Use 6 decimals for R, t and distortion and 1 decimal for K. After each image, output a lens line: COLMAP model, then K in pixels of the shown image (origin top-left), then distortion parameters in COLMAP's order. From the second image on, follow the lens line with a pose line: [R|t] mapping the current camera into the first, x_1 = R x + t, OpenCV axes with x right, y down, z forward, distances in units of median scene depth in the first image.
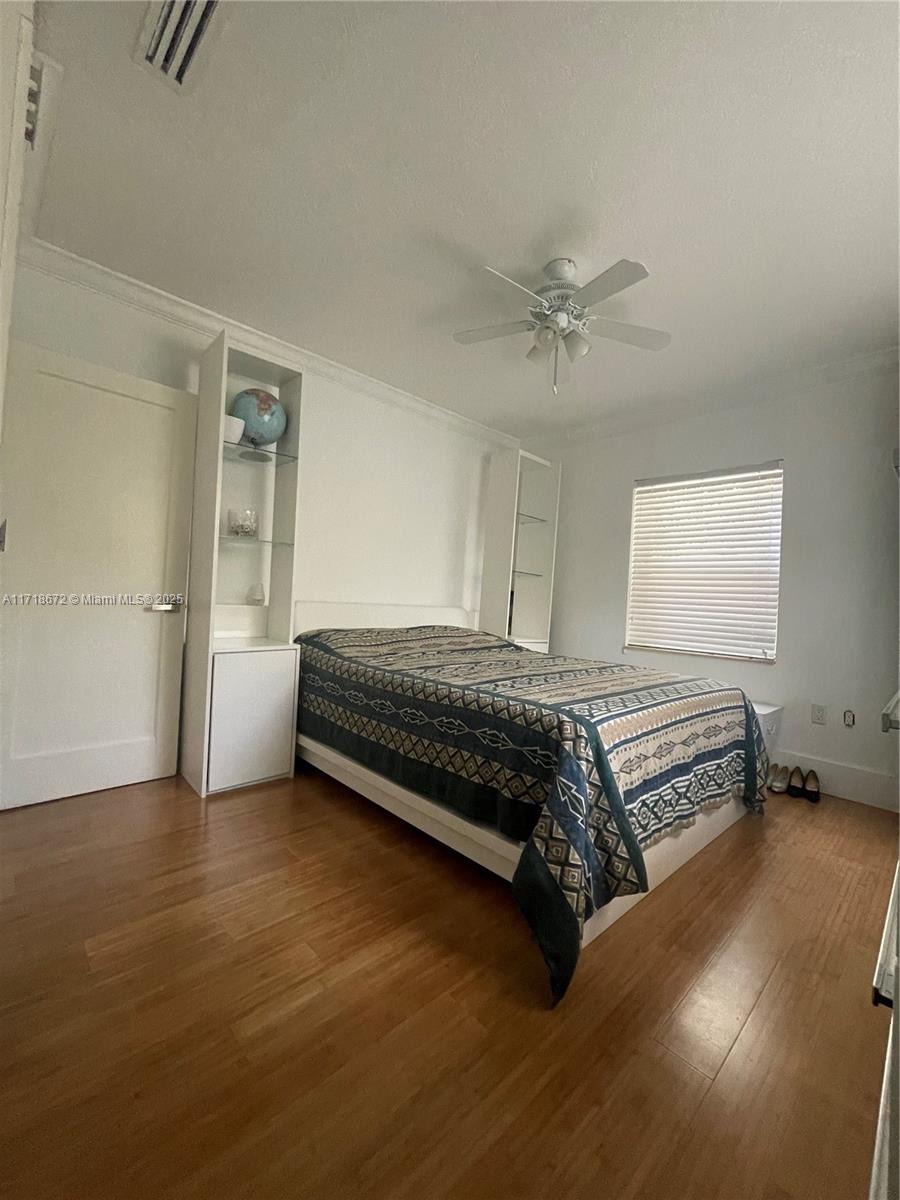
lens RADIAL K [[487.1, 0, 459.6], [0, 487.1, 601.3], [0, 0, 1]] dist [-0.000165, 0.000006]
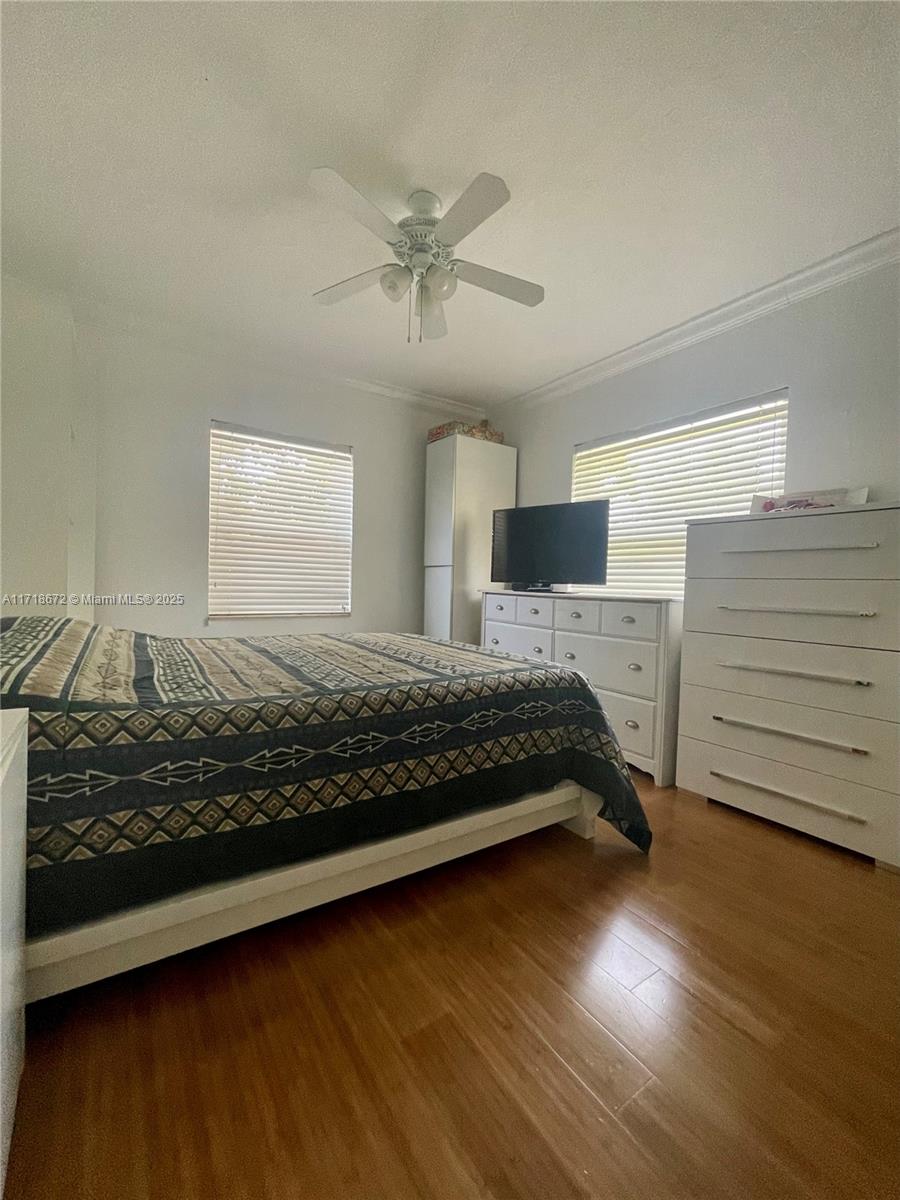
lens RADIAL K [[487.1, 0, 459.6], [0, 487.1, 601.3], [0, 0, 1]] dist [-0.000165, 0.000006]
pose [[0.179146, -0.084243, 0.980209, -0.638846], [-0.014611, 0.995989, 0.088270, -0.025643], [-0.983714, -0.030135, 0.177197, 0.651515]]
